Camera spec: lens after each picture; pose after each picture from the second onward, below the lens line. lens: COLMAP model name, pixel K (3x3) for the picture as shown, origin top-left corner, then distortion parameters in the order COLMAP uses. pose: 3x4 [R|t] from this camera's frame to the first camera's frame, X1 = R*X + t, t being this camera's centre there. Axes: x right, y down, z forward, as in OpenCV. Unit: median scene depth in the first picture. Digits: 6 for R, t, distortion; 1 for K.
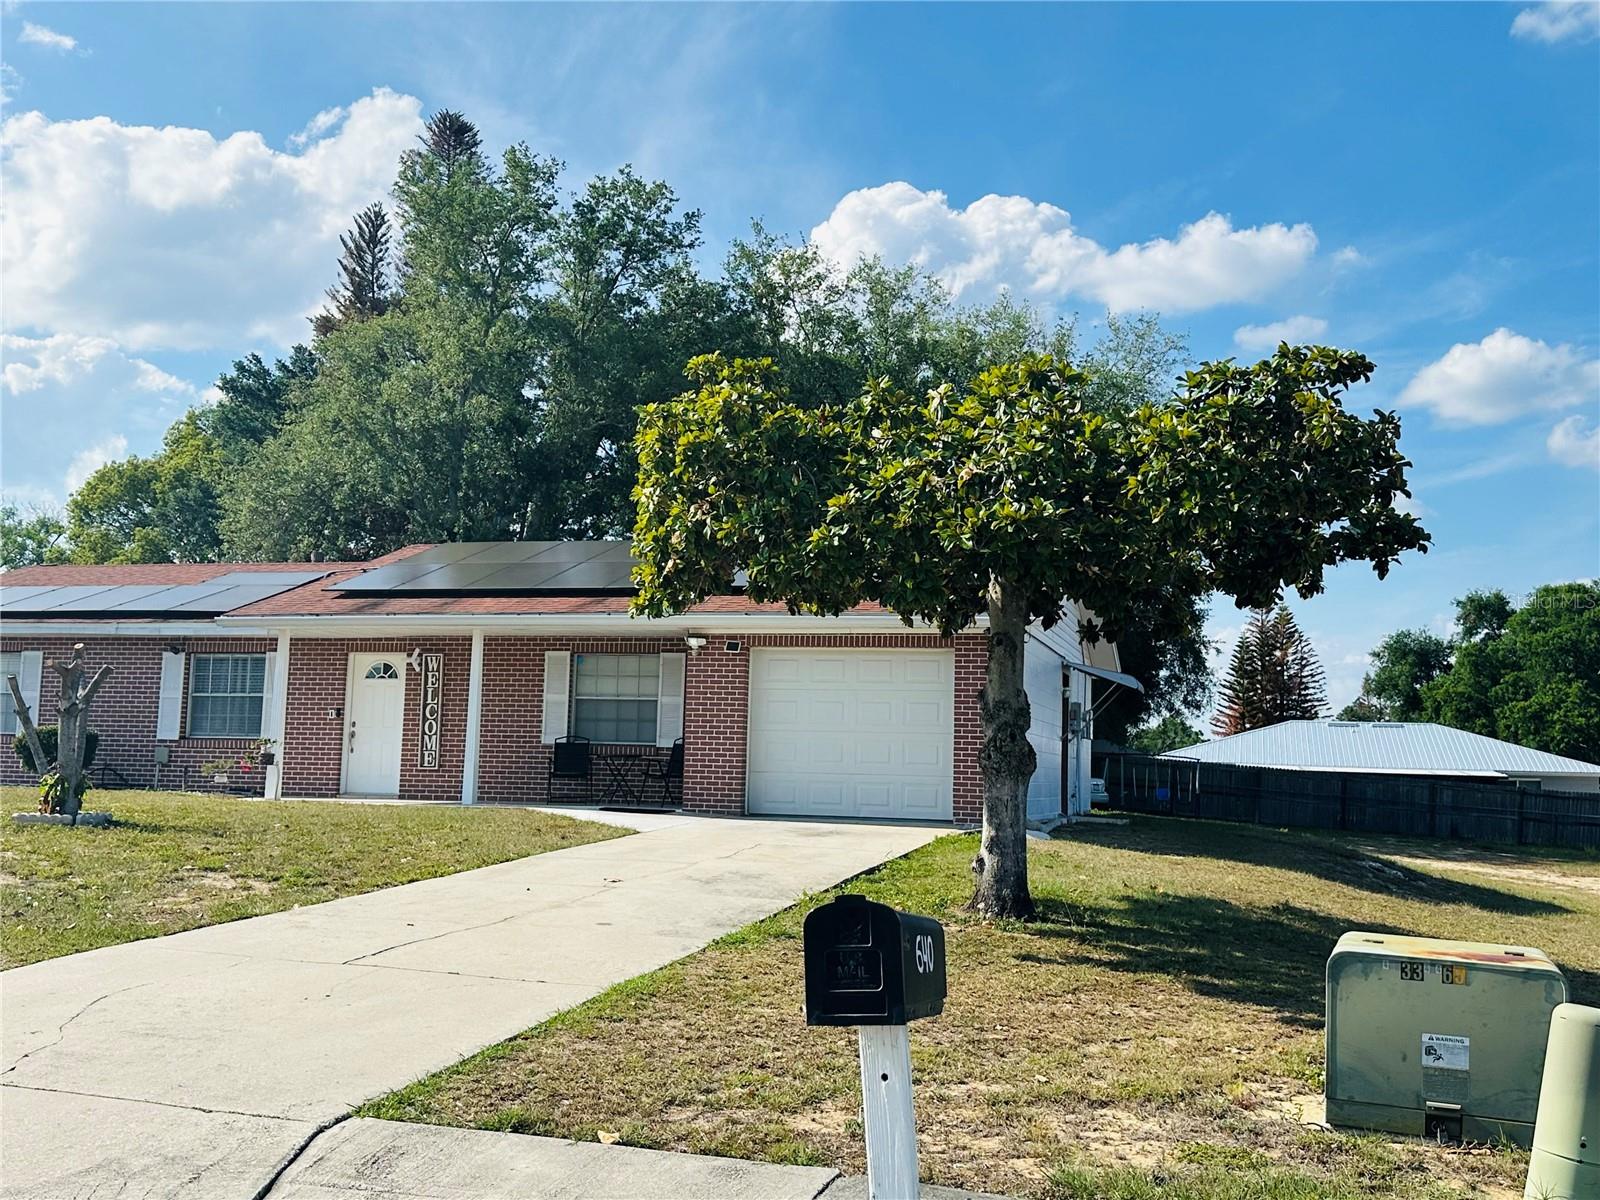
lens RADIAL K [[1610.5, 0, 792.0], [0, 1610.5, 597.4], [0, 0, 1]] dist [0.184115, -0.363253]
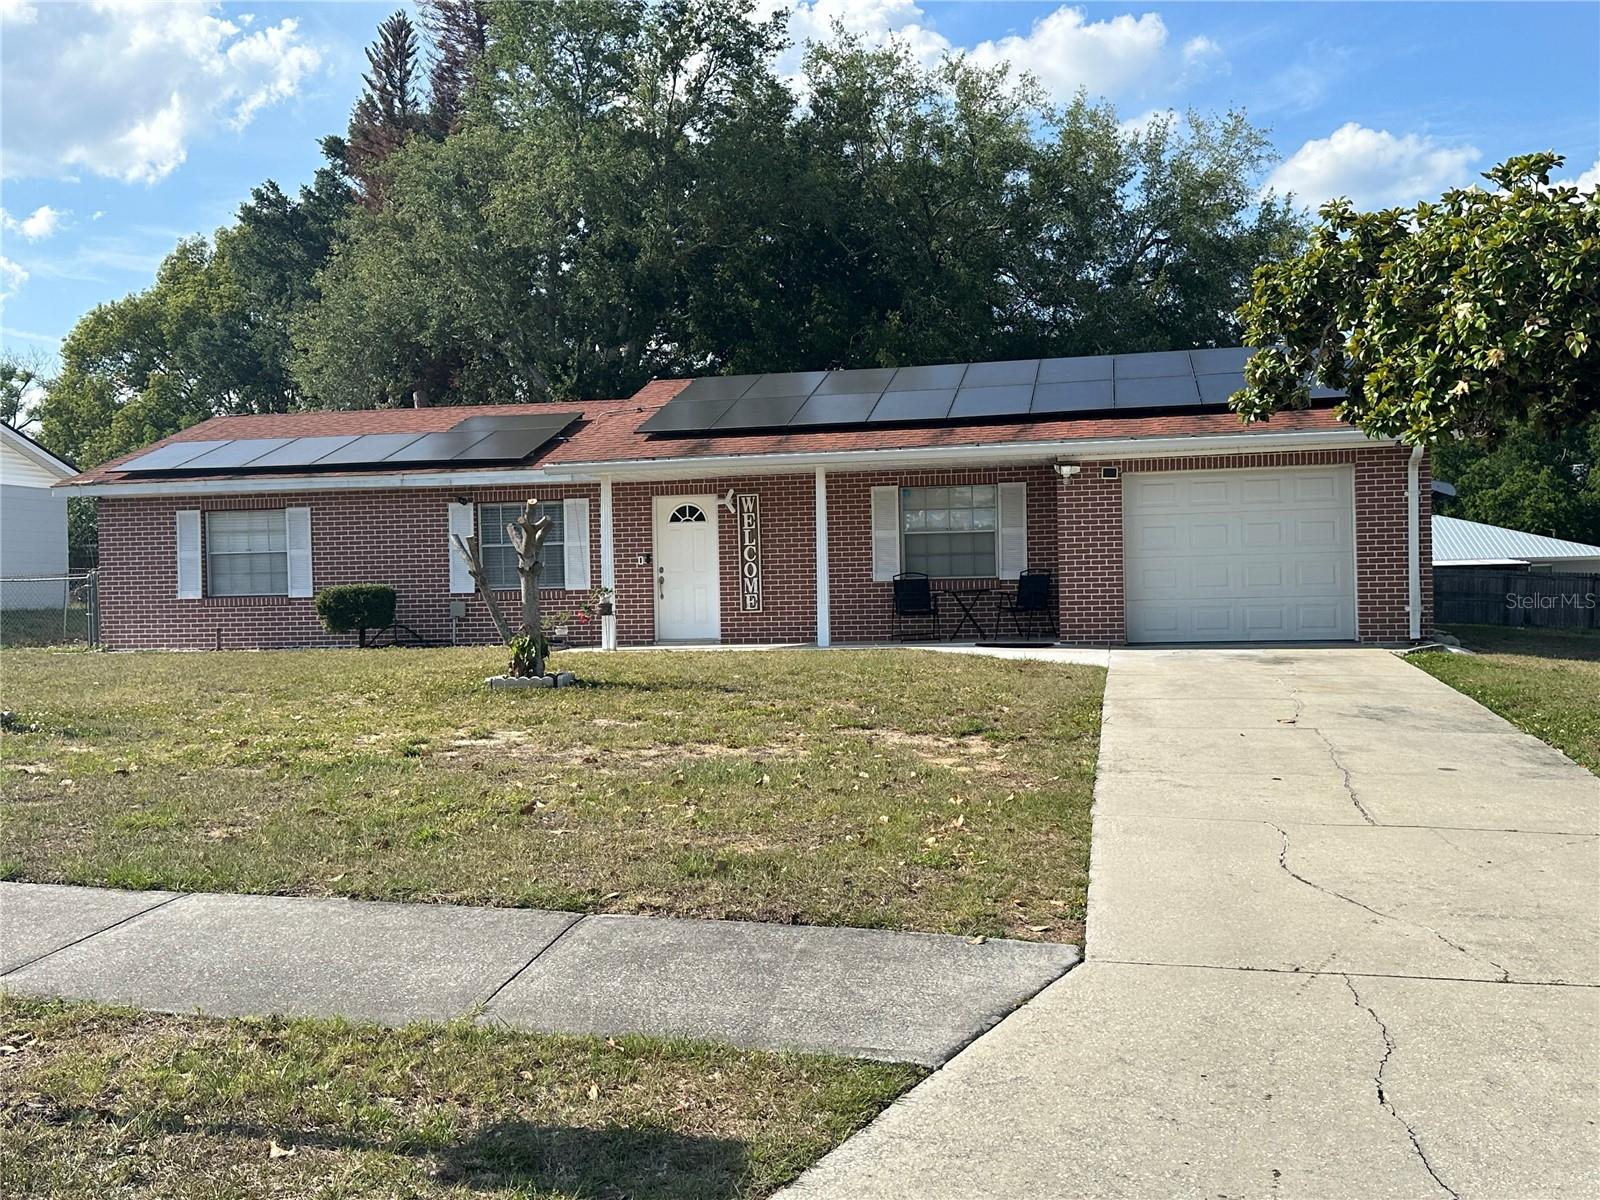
lens RADIAL K [[1610.5, 0, 792.0], [0, 1610.5, 597.4], [0, 0, 1]] dist [0.184115, -0.363253]
pose [[0.996407, -0.048592, 0.069368, -0.260866], [0.040627, 0.992884, 0.111940, -0.010514], [-0.074314, -0.108720, 0.991291, 0.038531]]
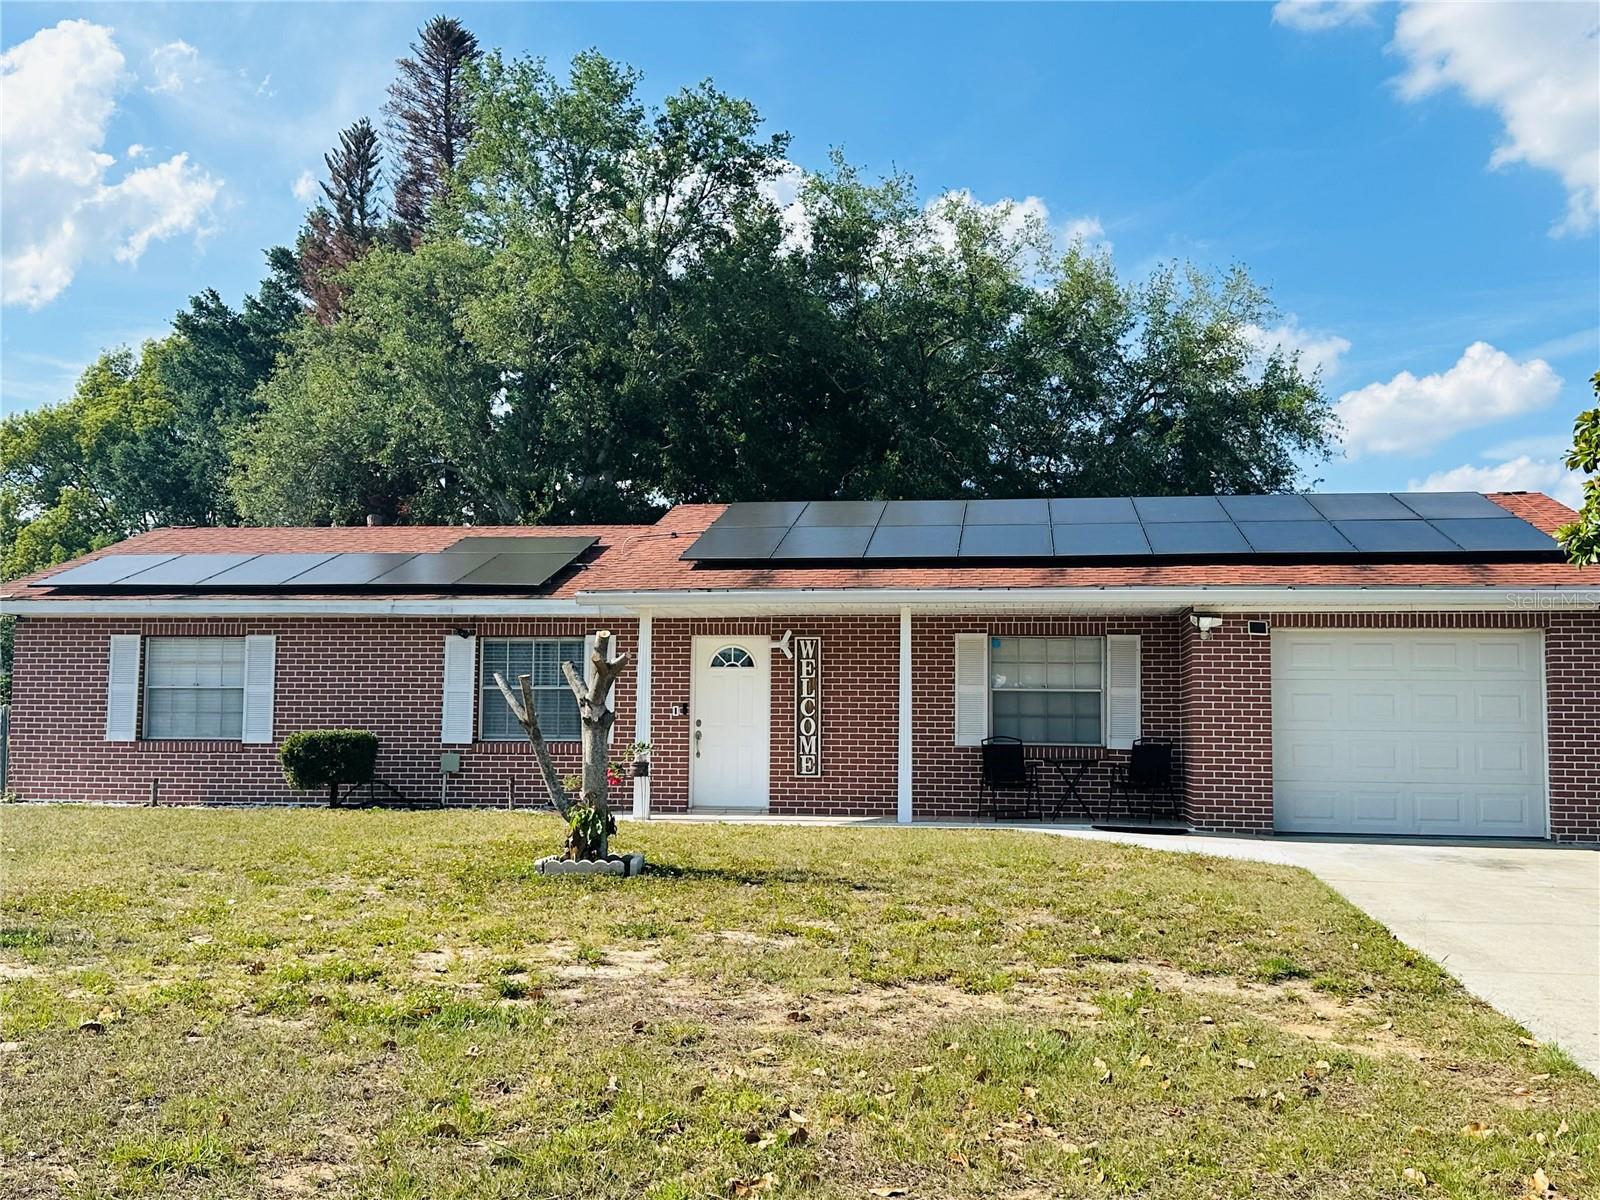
lens RADIAL K [[1613.2, 0, 805.3], [0, 1613.2, 621.0], [0, 0, 1]] dist [0.180629, -0.374354]
pose [[0.990521, -0.005850, 0.137235, -0.329652], [0.001190, 0.999421, 0.034015, -0.001015], [-0.137355, -0.033529, 0.989954, 0.190874]]
